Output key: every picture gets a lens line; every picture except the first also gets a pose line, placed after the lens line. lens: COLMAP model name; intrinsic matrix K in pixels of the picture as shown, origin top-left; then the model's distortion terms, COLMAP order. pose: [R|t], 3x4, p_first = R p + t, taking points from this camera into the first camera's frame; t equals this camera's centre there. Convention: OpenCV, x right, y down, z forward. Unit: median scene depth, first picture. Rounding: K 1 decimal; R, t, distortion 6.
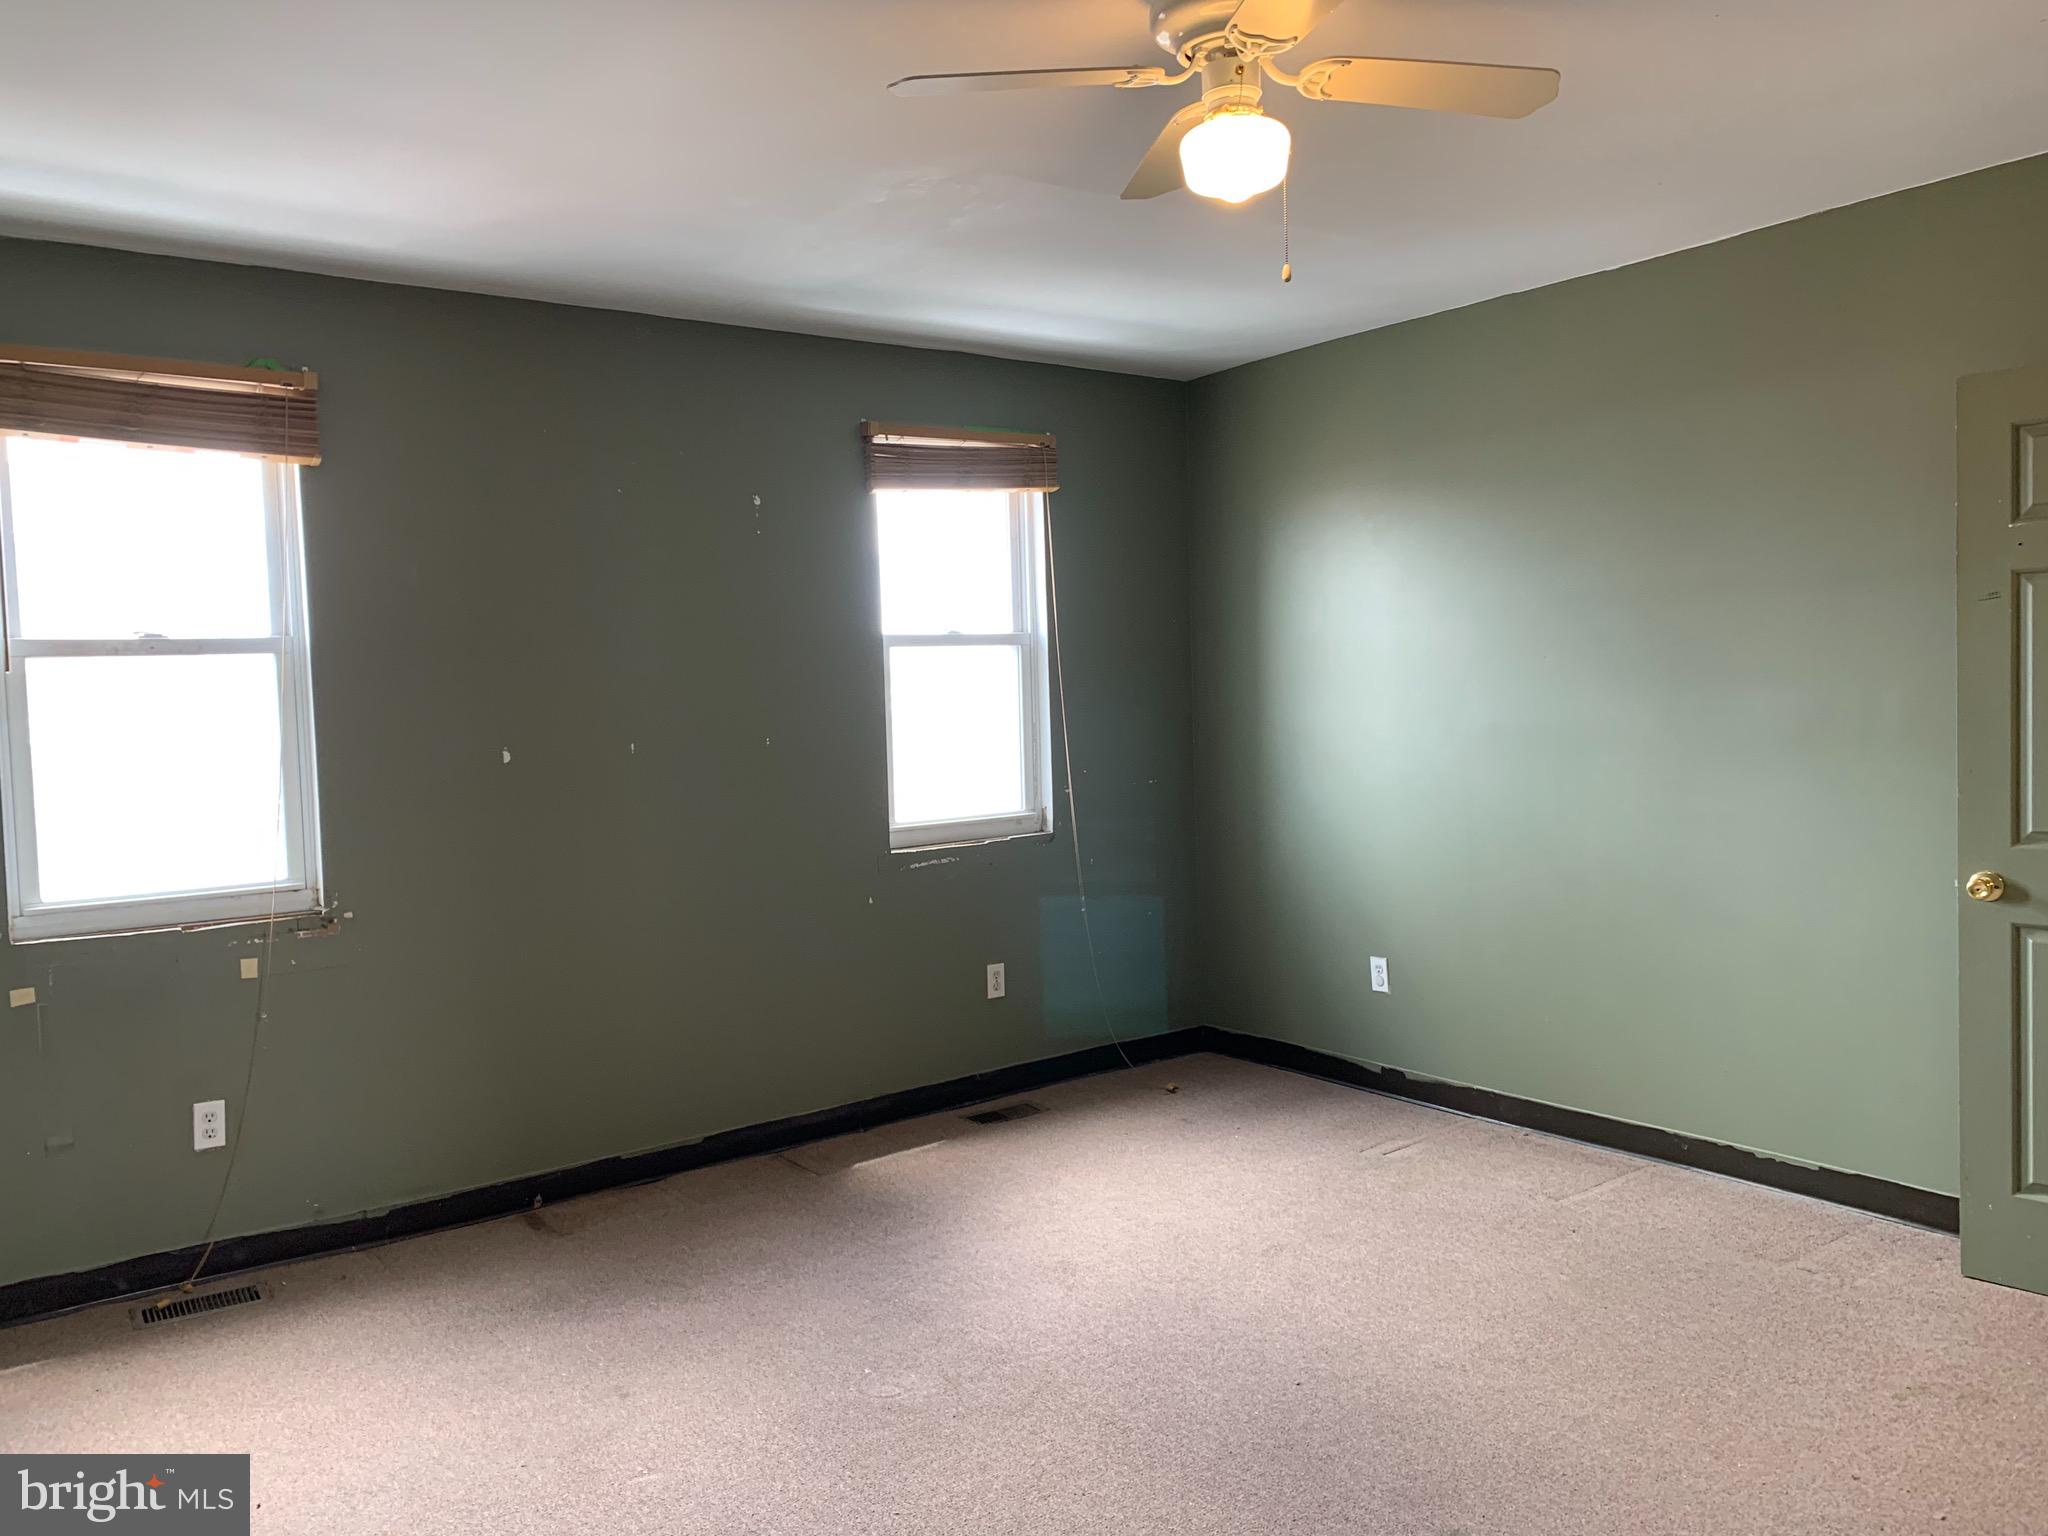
lens RADIAL K [[1560.2, 0, 1022.2], [0, 1560.2, 761.3], [0, 0, 1]] dist [0.042877, -0.044379]
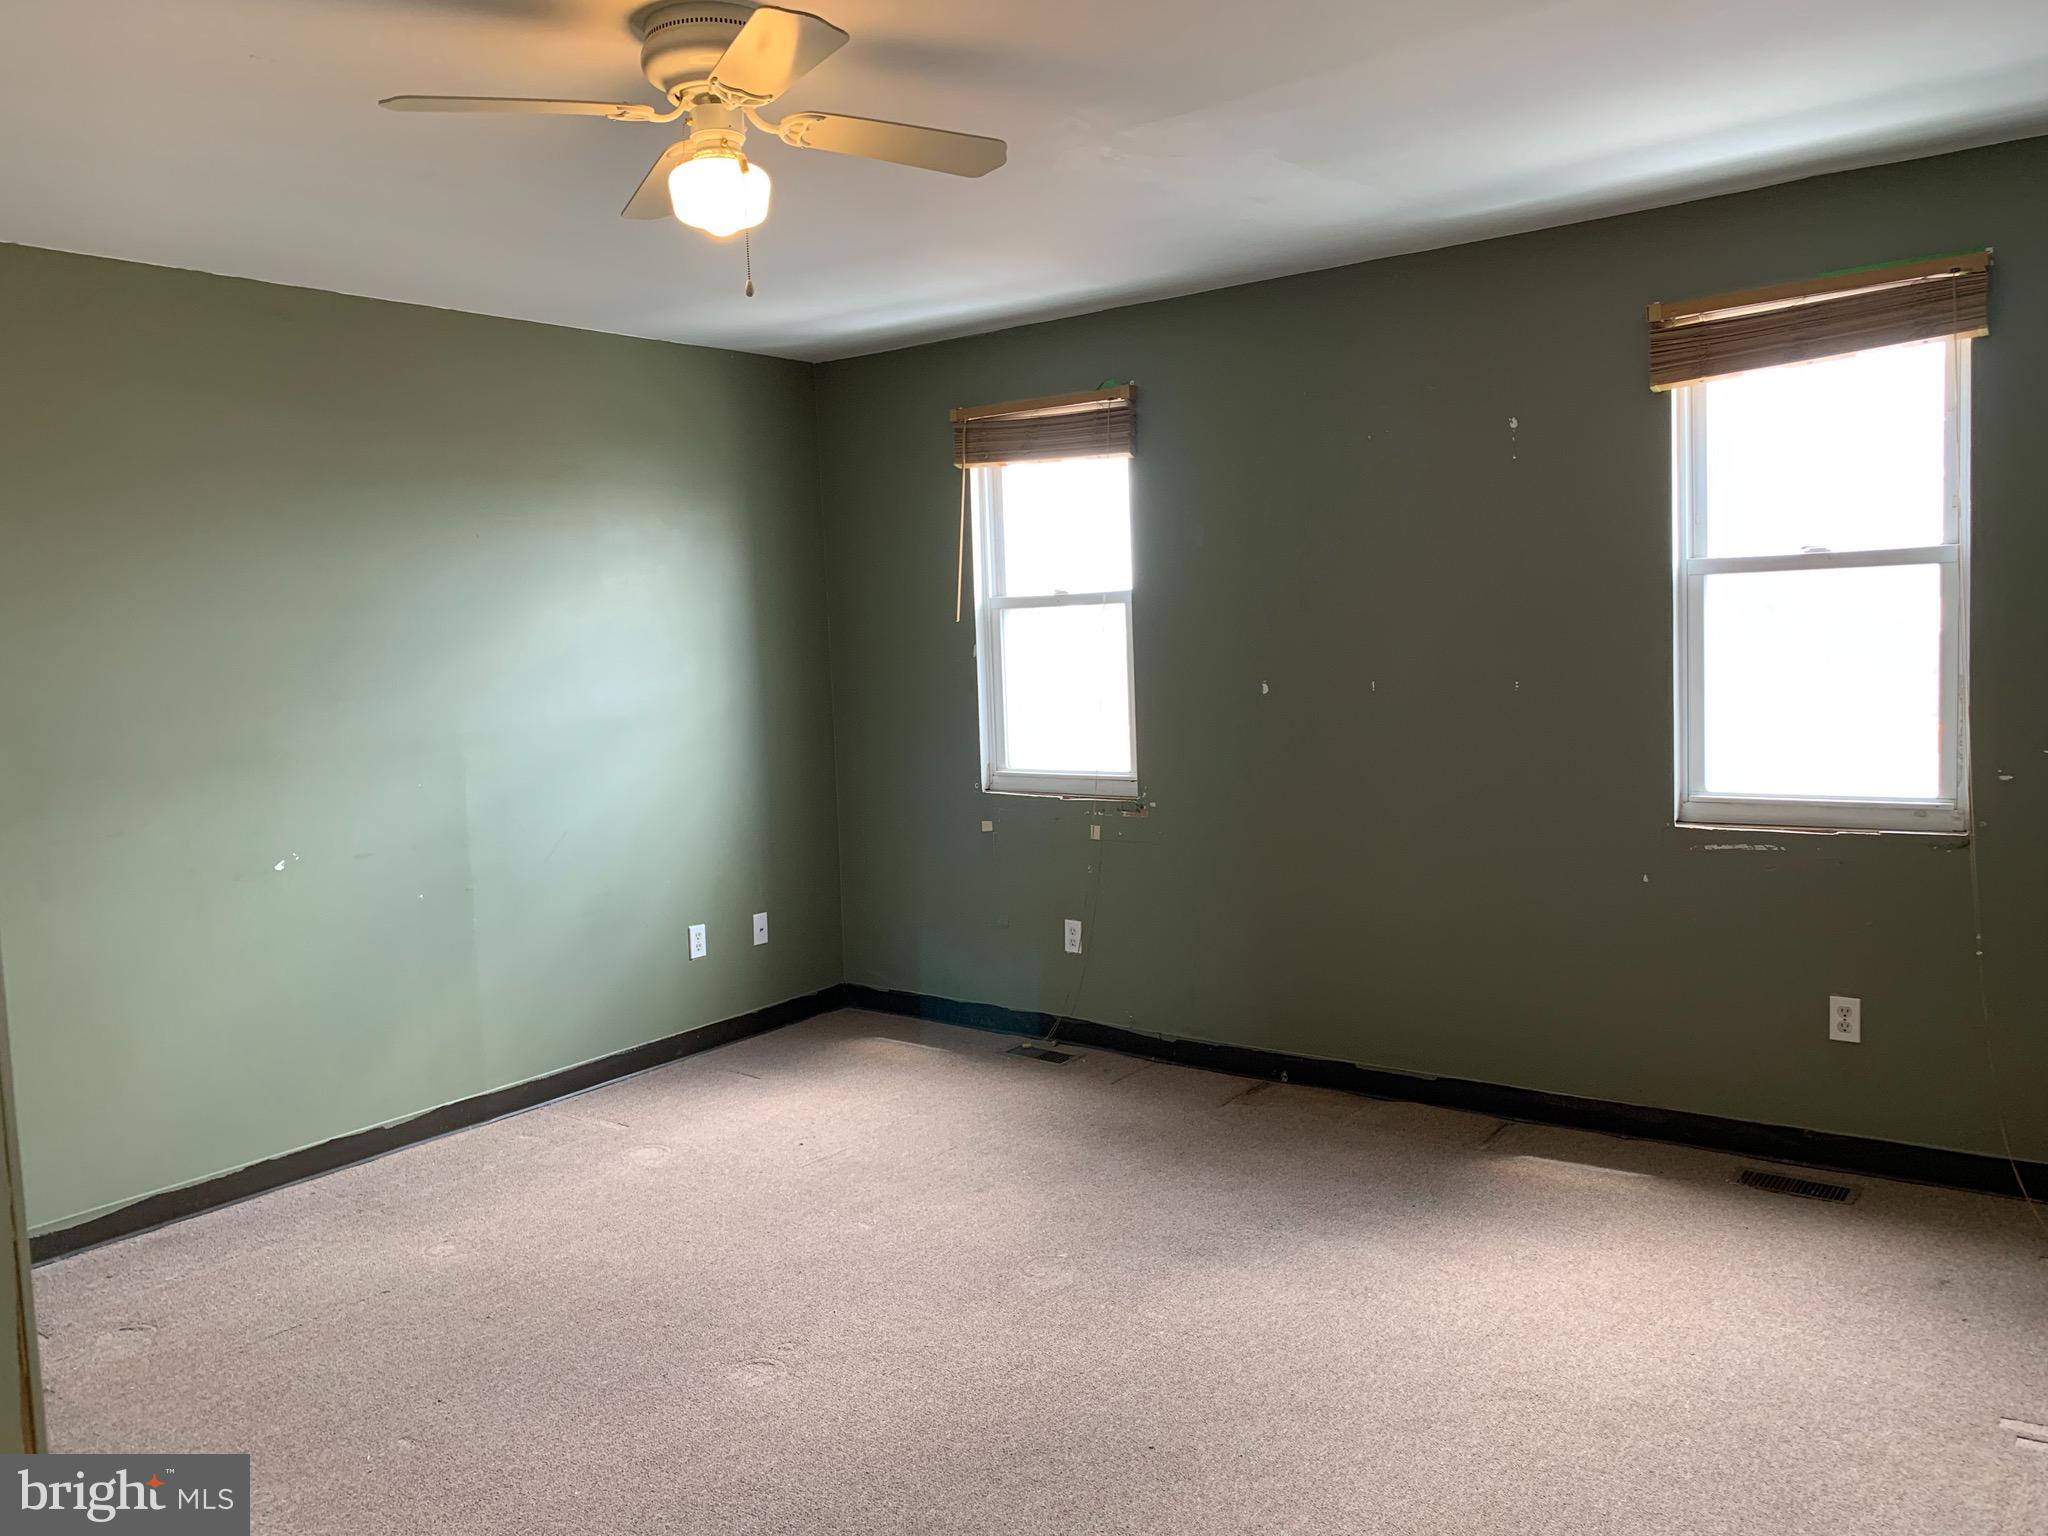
lens RADIAL K [[1525.3, 0, 1026.9], [0, 1525.3, 773.7], [0, 0, 1]] dist [0.009954, -0.002736]
pose [[0.277213, 0.104662, -0.955091, 0.643098], [-0.028264, 0.994507, 0.100777, -0.044486], [0.960393, -0.000942, 0.278649, 0.479441]]
